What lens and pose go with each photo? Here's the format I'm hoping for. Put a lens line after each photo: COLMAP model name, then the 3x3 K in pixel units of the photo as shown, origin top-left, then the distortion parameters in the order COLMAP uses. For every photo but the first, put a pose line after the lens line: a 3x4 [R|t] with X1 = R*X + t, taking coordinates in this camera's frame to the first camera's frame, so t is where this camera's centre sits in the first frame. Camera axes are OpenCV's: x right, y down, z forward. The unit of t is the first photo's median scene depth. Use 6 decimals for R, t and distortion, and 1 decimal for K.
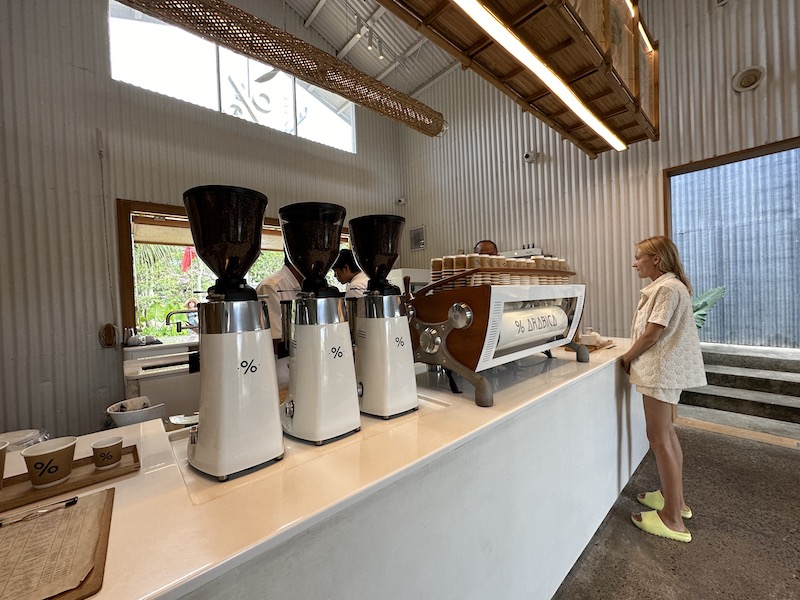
lens RADIAL K [[321.3, 0, 400.0], [0, 321.3, 300.0], [0, 0, 1]] dist [-0.000457, -0.000074]
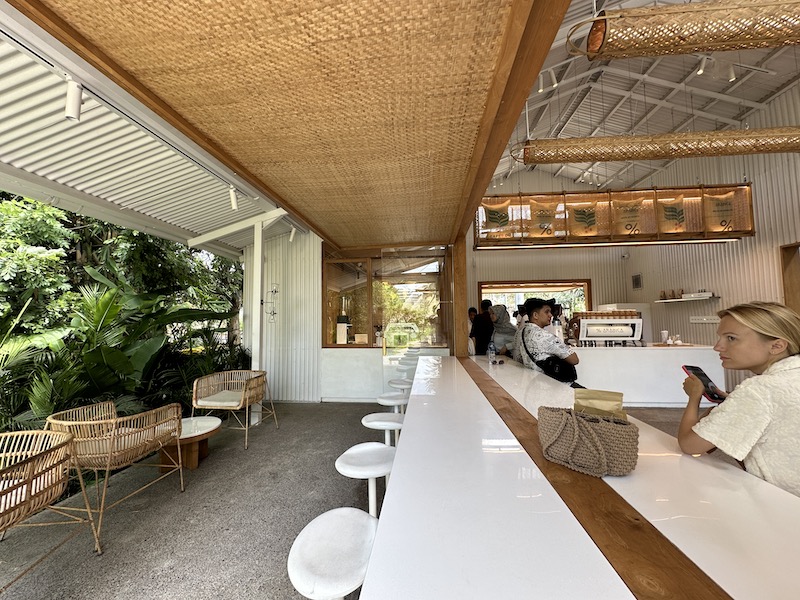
lens RADIAL K [[321.3, 0, 400.0], [0, 321.3, 300.0], [0, 0, 1]] dist [-0.000457, -0.000074]
pose [[0.690577, -0.017653, -0.723044, 0.889840], [-0.023988, 0.998593, -0.047291, -0.024949], [0.722861, 0.050002, 0.689182, -1.924631]]
